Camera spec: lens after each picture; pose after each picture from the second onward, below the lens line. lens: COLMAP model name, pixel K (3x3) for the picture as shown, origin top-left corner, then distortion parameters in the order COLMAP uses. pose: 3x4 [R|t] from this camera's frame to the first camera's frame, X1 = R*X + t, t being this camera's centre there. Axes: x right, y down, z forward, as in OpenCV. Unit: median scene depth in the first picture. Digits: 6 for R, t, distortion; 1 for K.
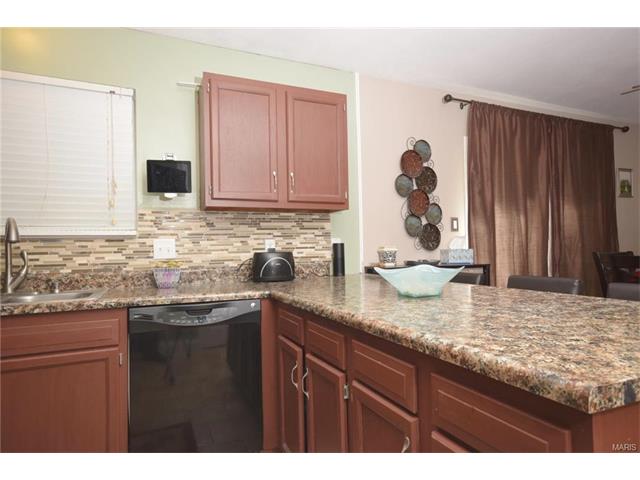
lens RADIAL K [[396.1, 0, 327.7], [0, 396.1, 243.4], [0, 0, 1]] dist [0.006259, 0.003702]
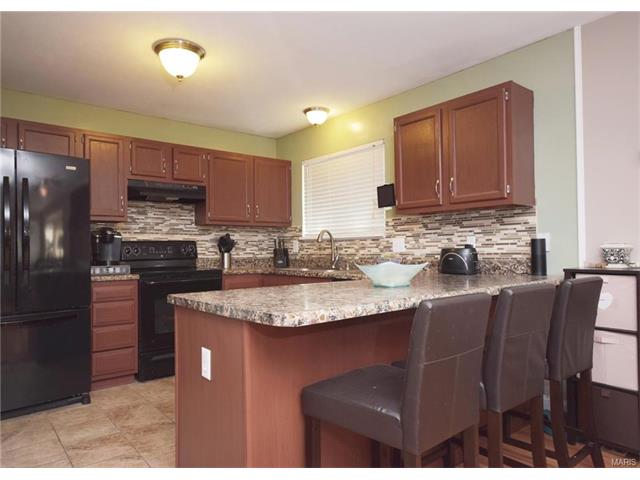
lens RADIAL K [[414.8, 0, 286.0], [0, 414.8, 242.8], [0, 0, 1]] dist [0.002797, 0.000807]
pose [[0.220456, -0.001582, -0.975396, 0.940546], [0.023084, 0.999727, 0.003595, -0.009223], [0.975124, -0.023308, 0.220433, 0.274580]]
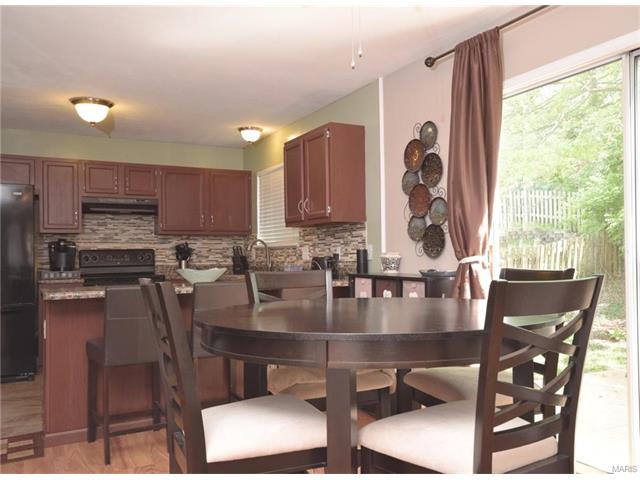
lens RADIAL K [[553.7, 0, 320.0], [0, 553.7, 240.0], [0, 0, 1]] dist [0.056170, 0.002550]
pose [[0.059457, -0.012550, -0.998152, 1.768041], [0.025083, 0.999624, -0.011074, -0.014460], [0.997916, -0.024378, 0.059750, 0.916396]]
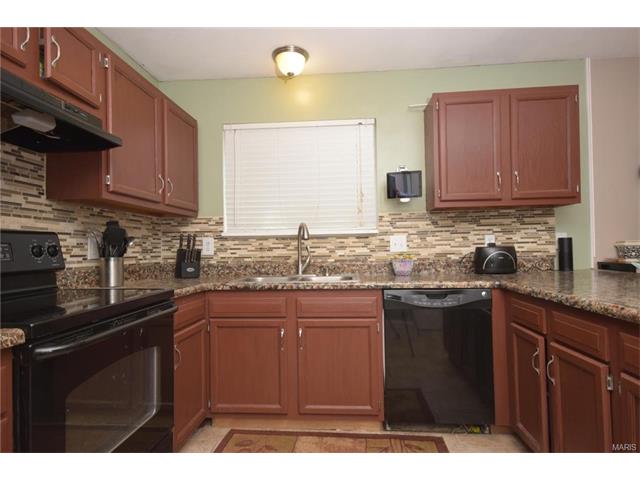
lens RADIAL K [[357.8, 0, 322.2], [0, 357.8, 243.6], [0, 0, 1]] dist [0.013253, 0.001284]
pose [[0.875518, -0.003202, -0.483175, -0.079471], [0.009090, 0.999910, 0.009844, -0.000303], [0.483100, -0.013010, 0.875468, -0.088118]]
